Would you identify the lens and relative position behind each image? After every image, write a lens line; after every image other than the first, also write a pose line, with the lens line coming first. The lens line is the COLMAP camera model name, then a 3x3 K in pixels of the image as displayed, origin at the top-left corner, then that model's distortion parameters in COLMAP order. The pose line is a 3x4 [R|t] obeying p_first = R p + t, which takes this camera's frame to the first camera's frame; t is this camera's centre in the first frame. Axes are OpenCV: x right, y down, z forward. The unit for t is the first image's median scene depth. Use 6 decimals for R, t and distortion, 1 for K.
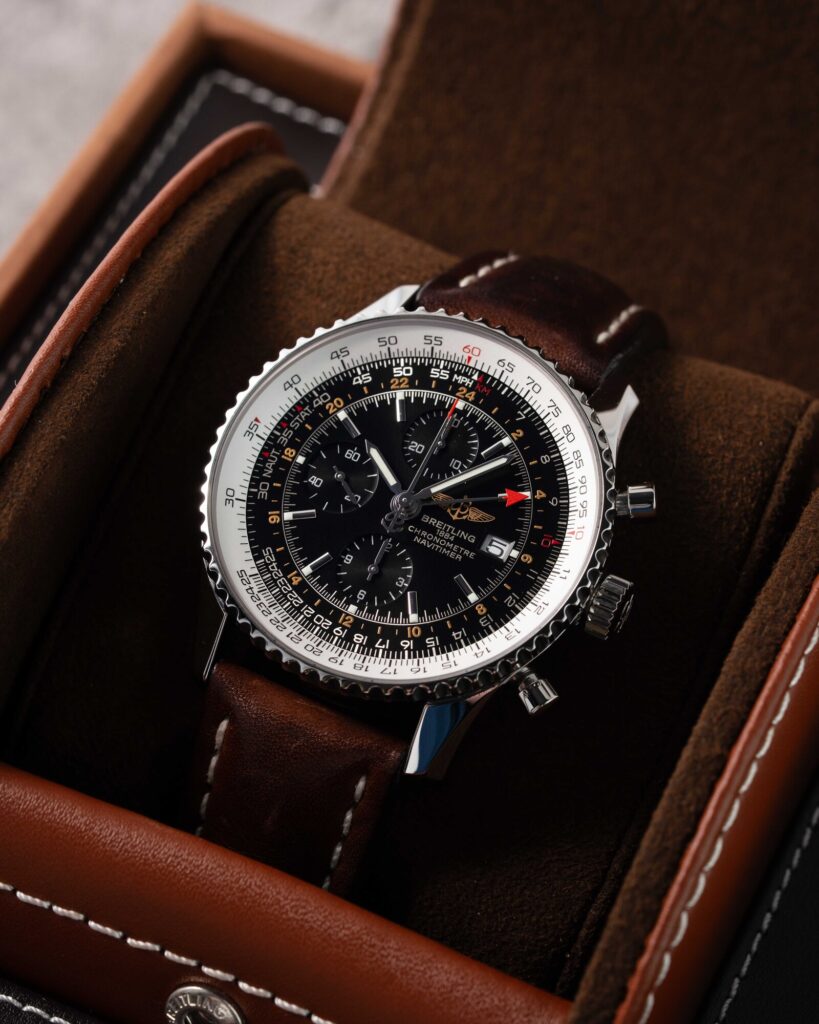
lens RADIAL K [[4744.7, 0, 407.1], [0, 4744.7, 515.1], [0, 0, 1]] dist [-0.103200, 0.000000]
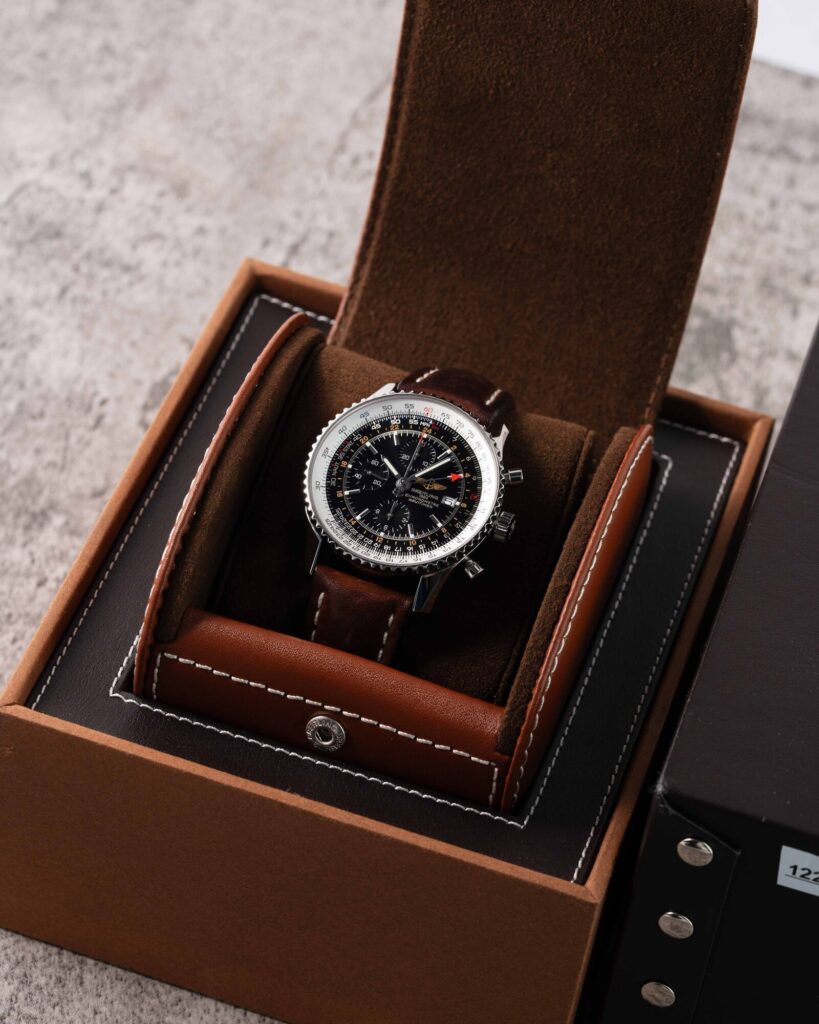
lens RADIAL K [[4744.7, 0, 409.9], [0, 4744.7, 510.4], [0, 0, 1]] dist [-0.103200, 0.000000]
pose [[0.993938, -0.054979, 0.095209, -0.195153], [0.062204, 0.995267, -0.074661, 0.164112], [-0.090653, 0.080131, 0.992654, -1.056085]]
